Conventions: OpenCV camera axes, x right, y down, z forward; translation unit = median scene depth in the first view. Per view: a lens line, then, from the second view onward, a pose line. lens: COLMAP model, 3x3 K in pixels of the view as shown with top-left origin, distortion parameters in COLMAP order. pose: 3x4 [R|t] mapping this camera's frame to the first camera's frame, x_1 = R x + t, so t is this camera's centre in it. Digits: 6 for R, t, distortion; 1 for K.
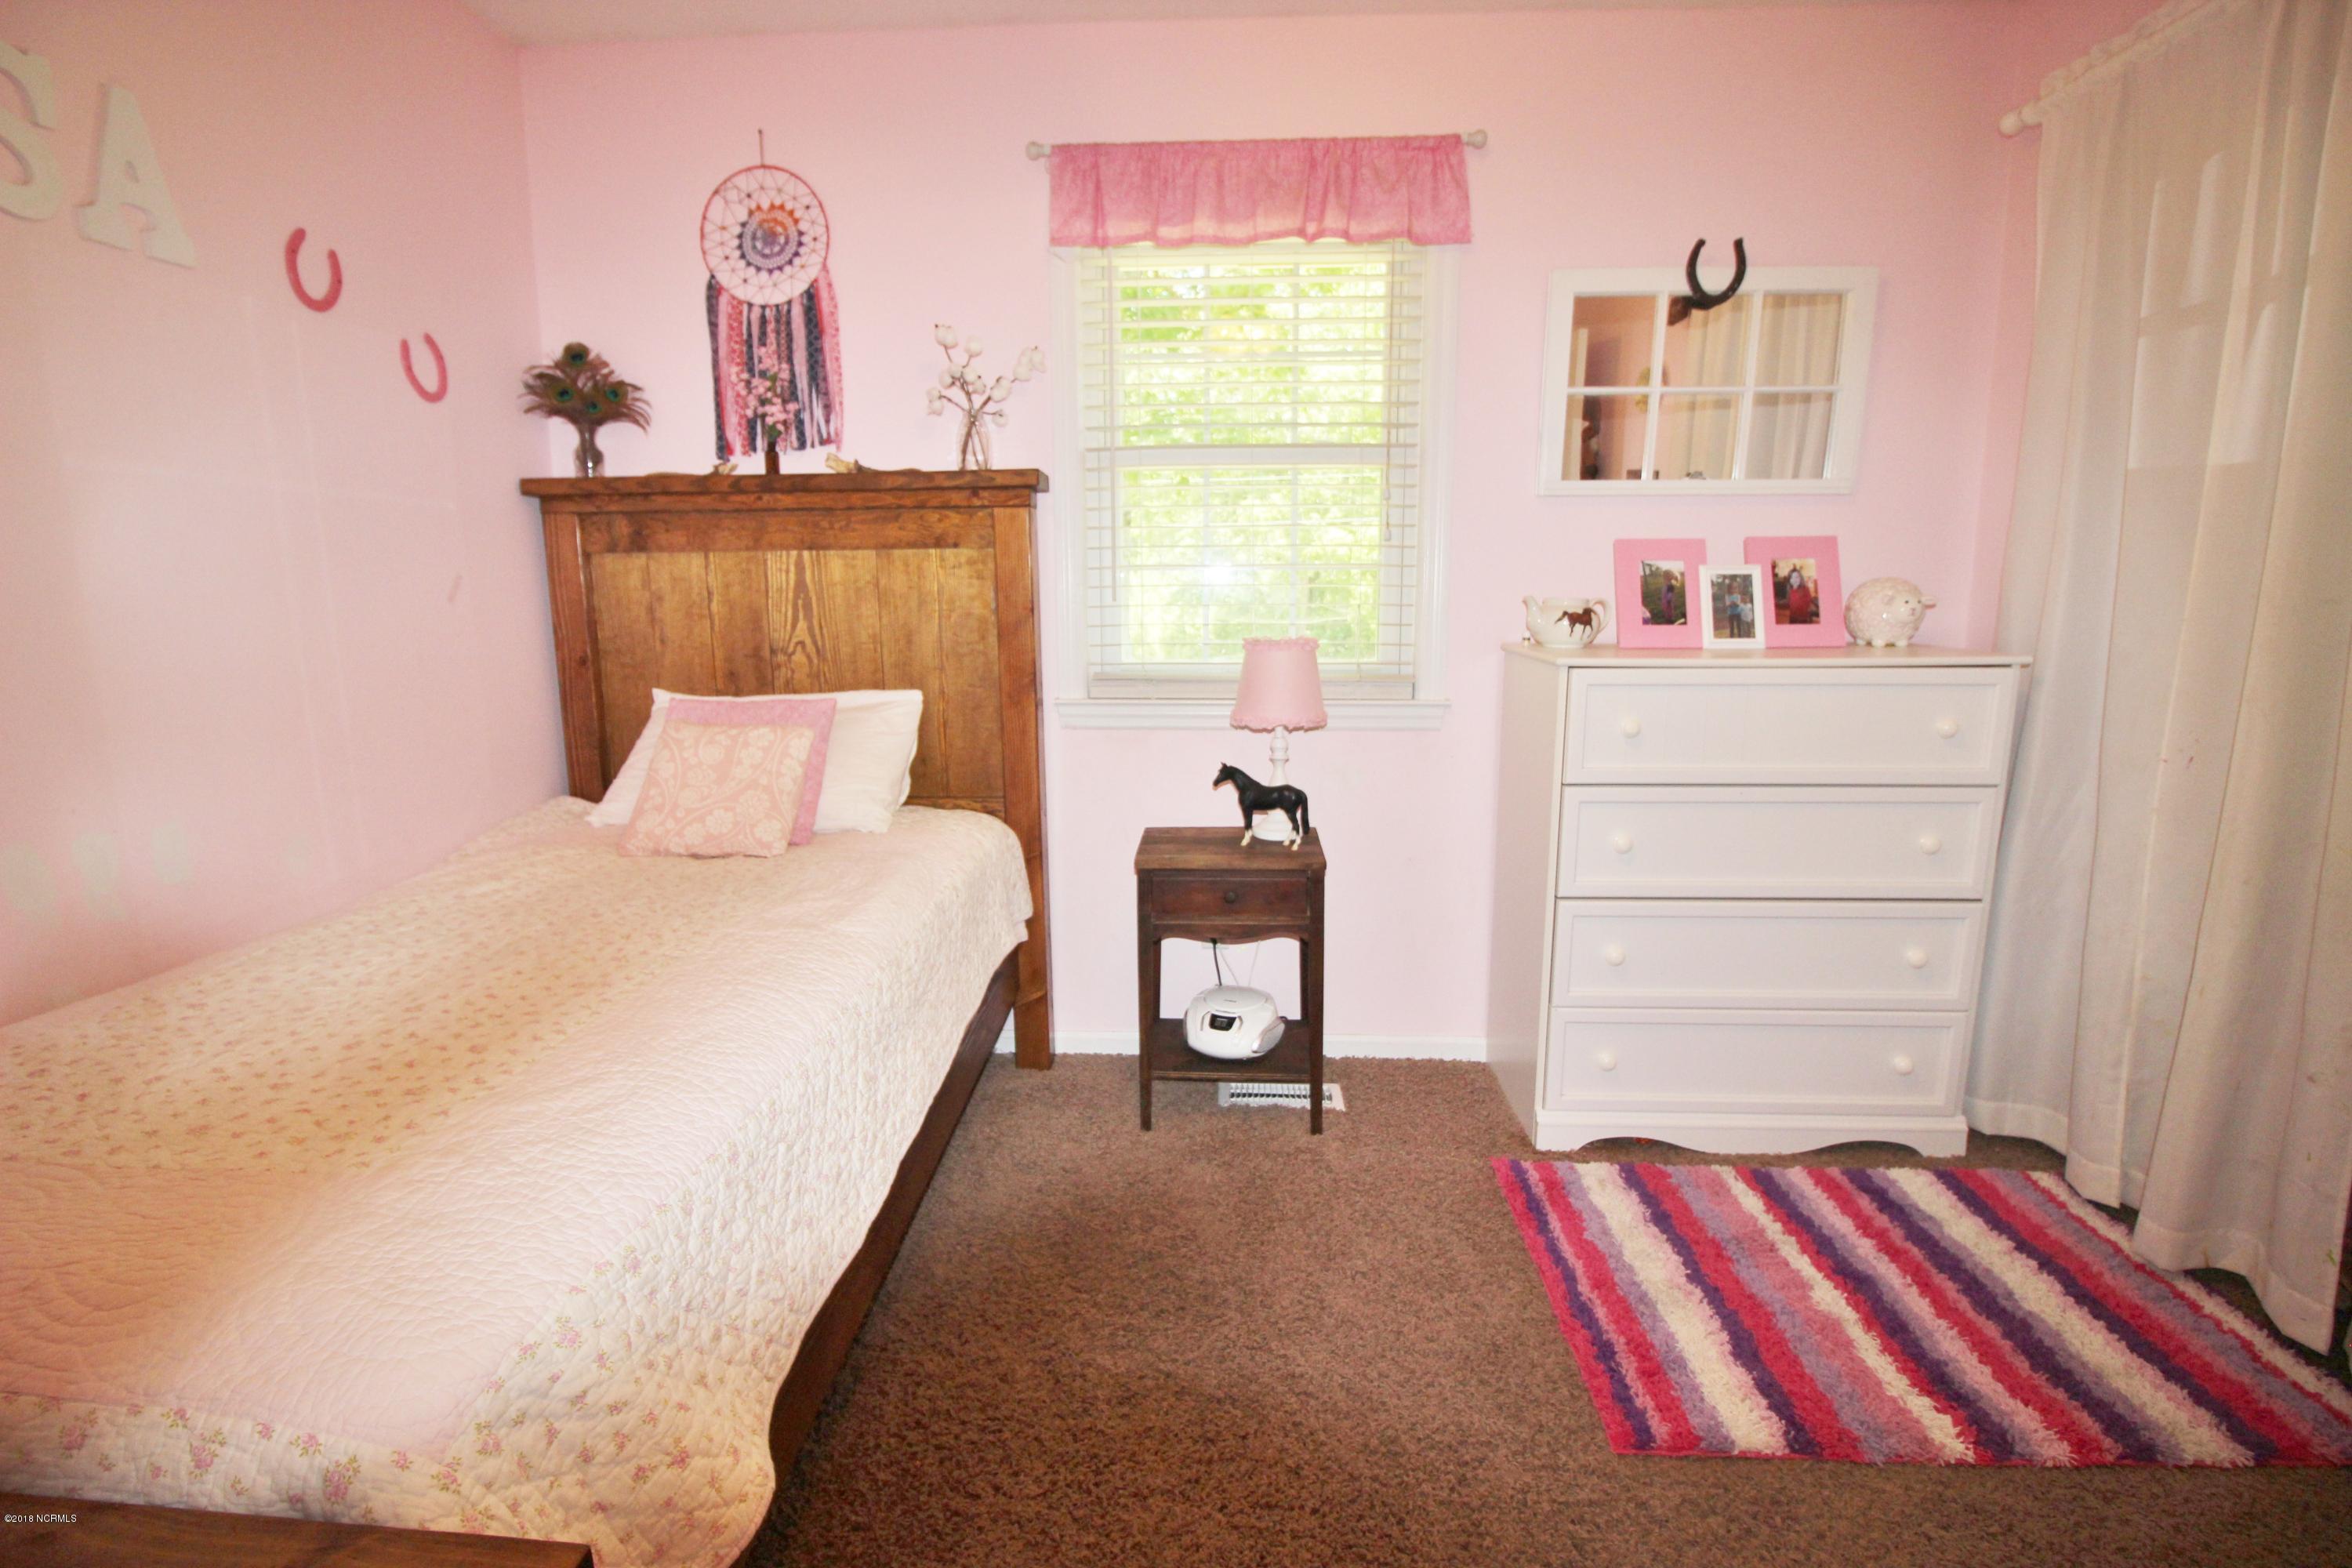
lens RADIAL K [[1084.2, 0, 1170.5], [0, 1084.2, 767.8], [0, 0, 1]] dist [-0.000657, -0.013735]
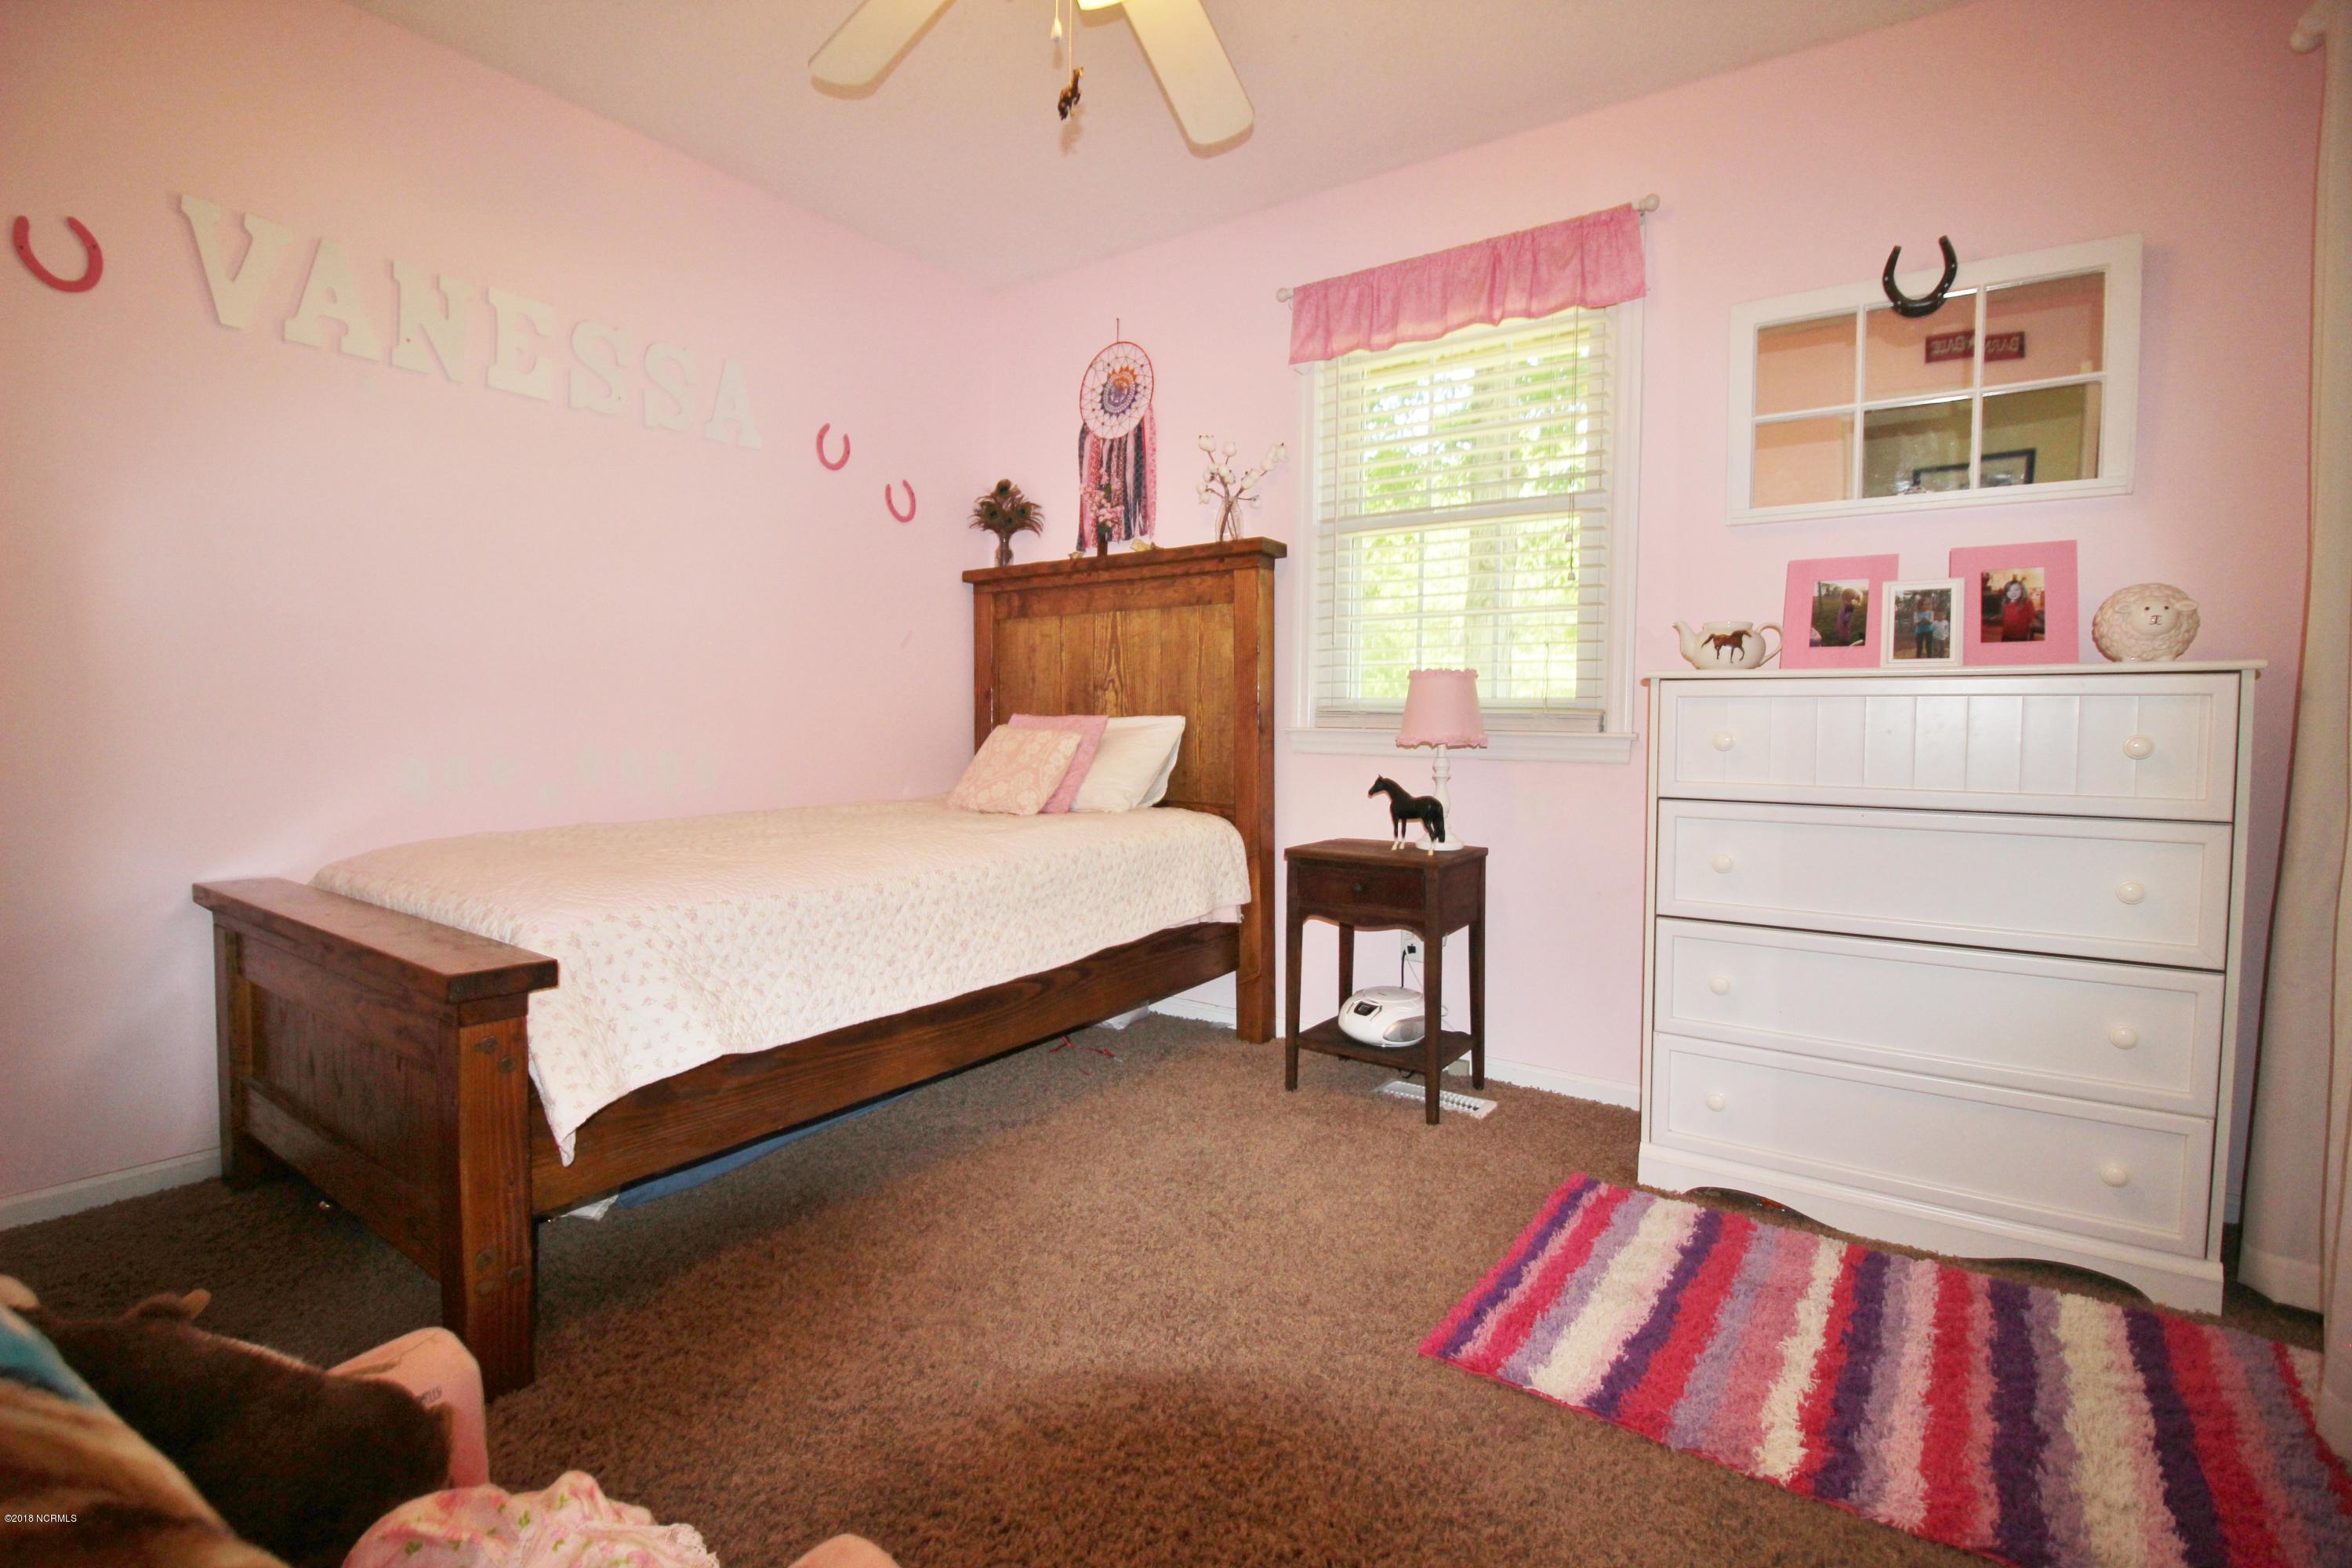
lens RADIAL K [[1084.2, 0, 1170.5], [0, 1084.2, 767.8], [0, 0, 1]] dist [-0.000657, -0.013735]
pose [[0.841446, 0.036267, -0.539123, 0.470947], [-0.101076, 0.990698, -0.091112, 0.111739], [0.530803, 0.131158, 0.837285, -0.067449]]
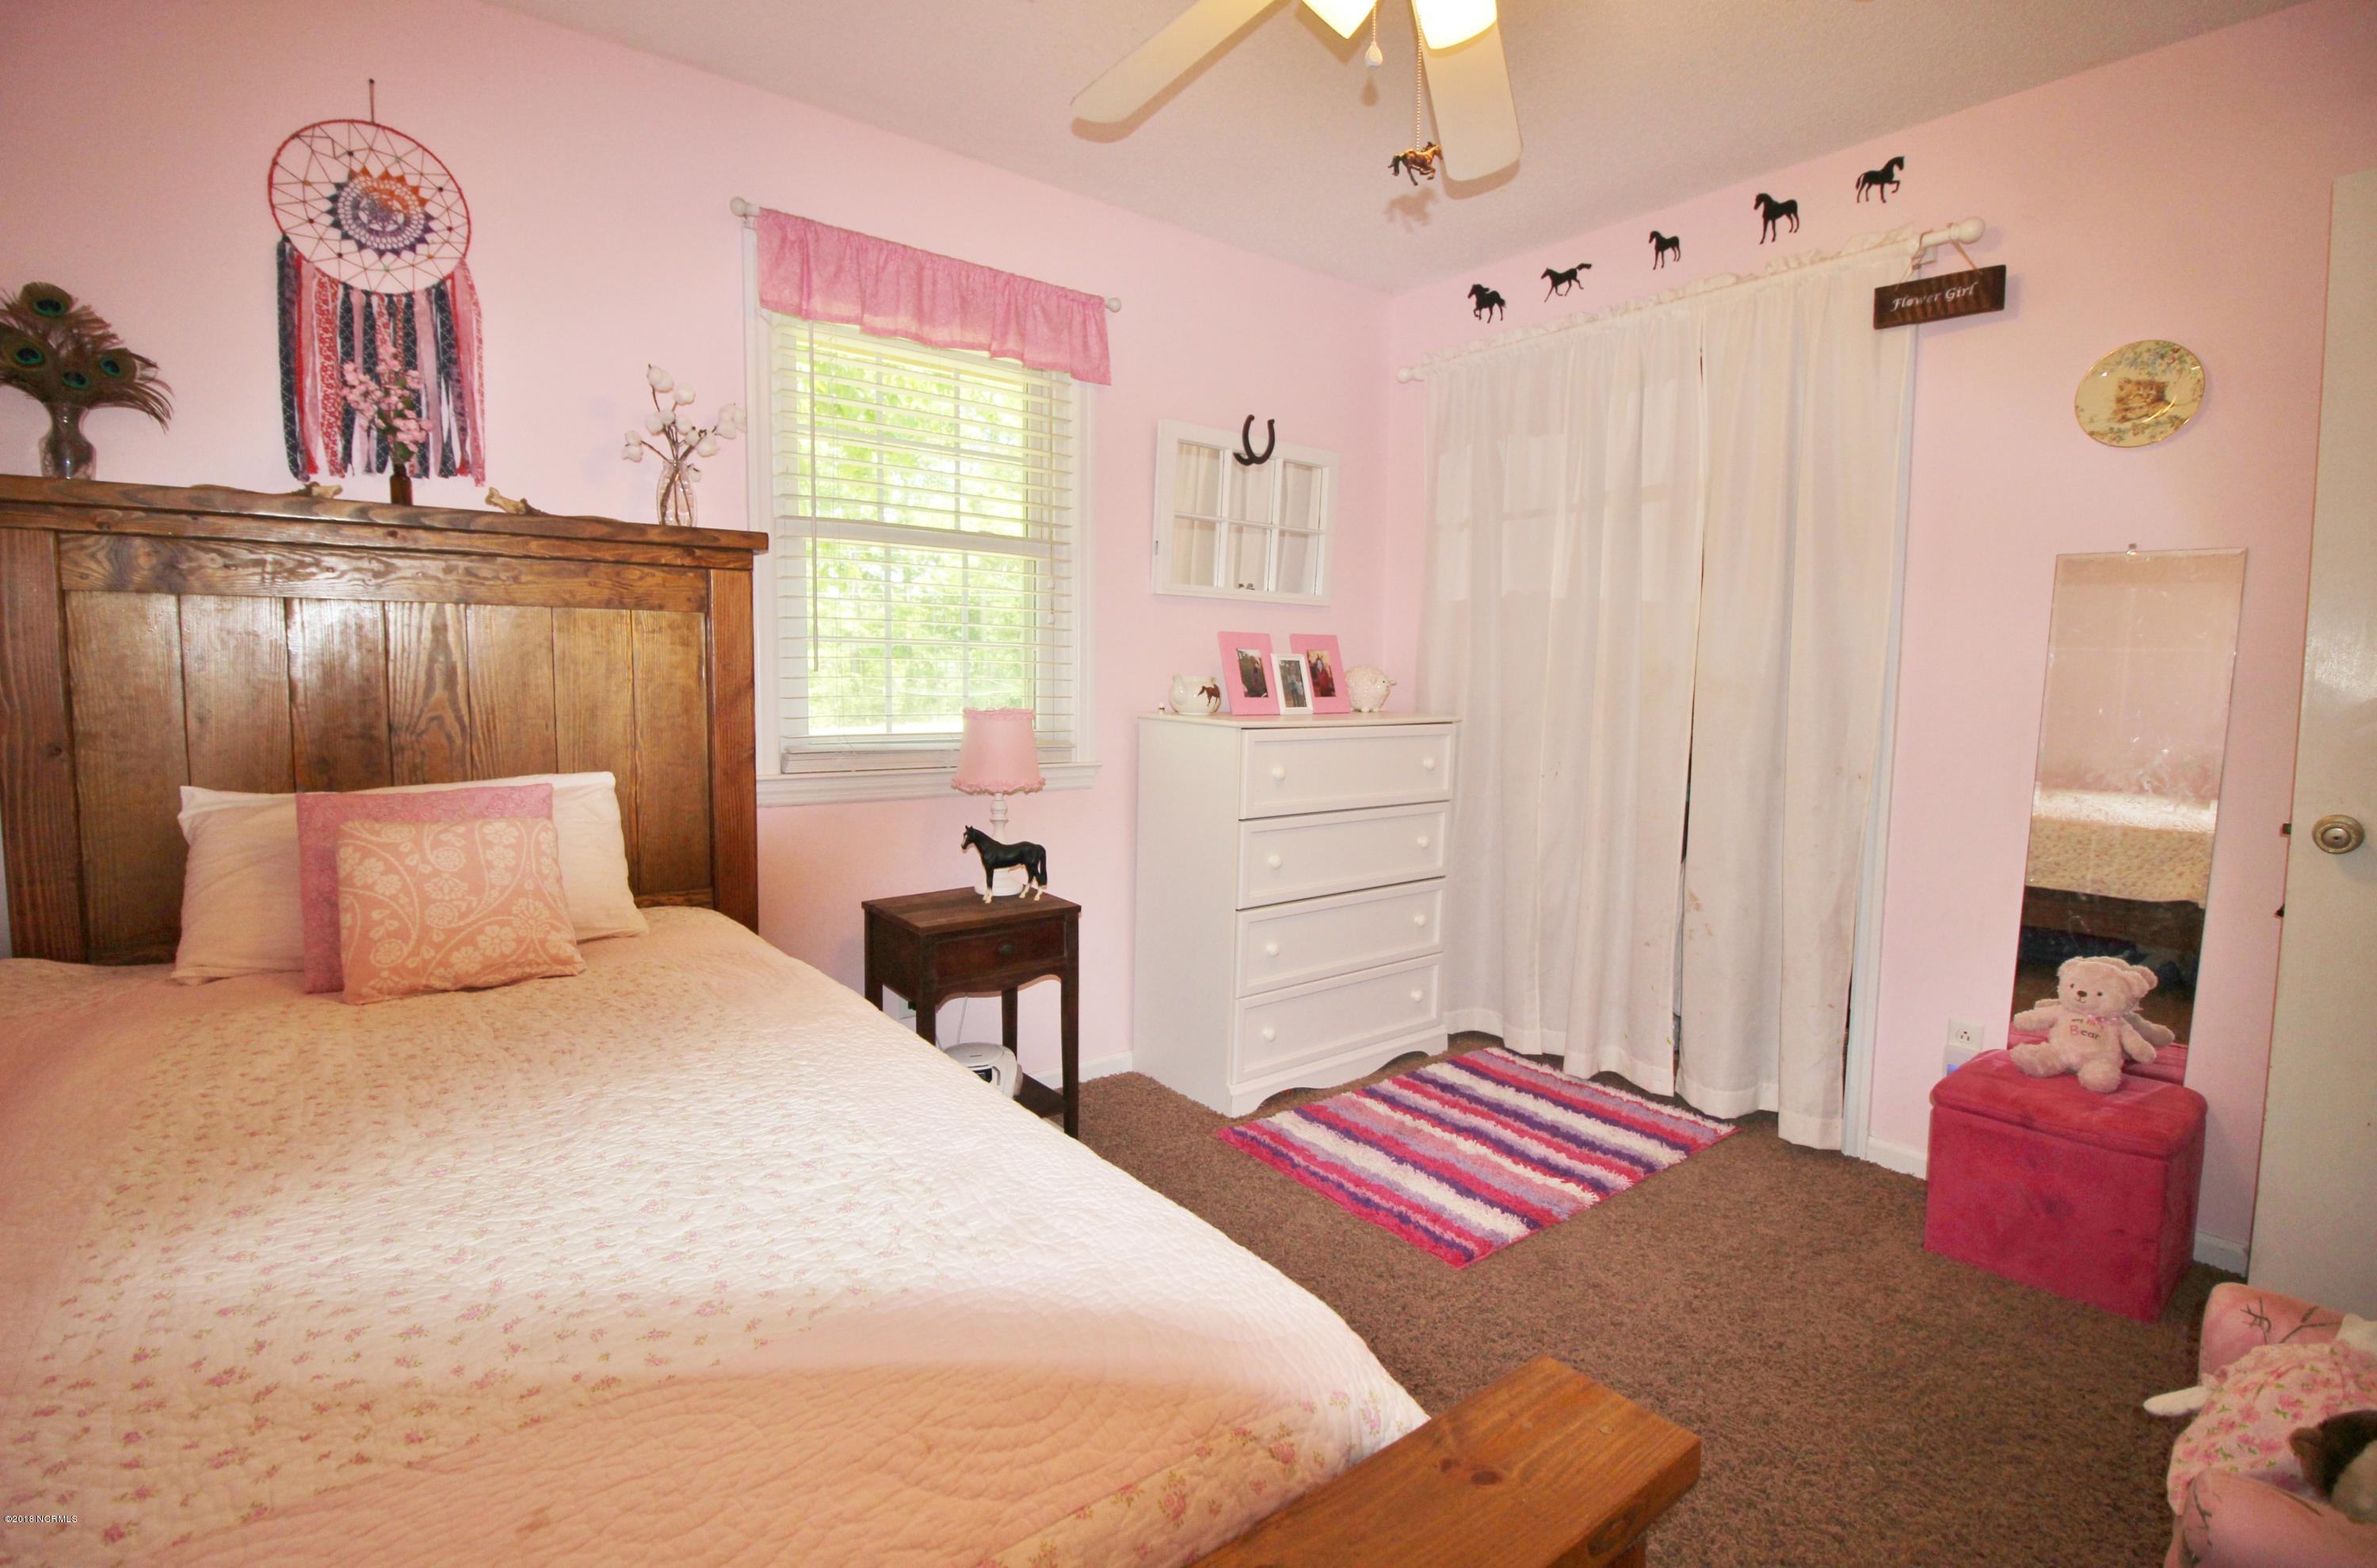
lens RADIAL K [[1097.1, 0, 1183.8], [0, 1097.1, 768.1], [0, 0, 1]] dist [-0.001108, -0.014562]
pose [[0.754481, -0.039982, 0.655103, -0.483648], [0.088034, 0.995288, -0.040645, 0.000950], [-0.650391, 0.088337, 0.754446, 0.053504]]
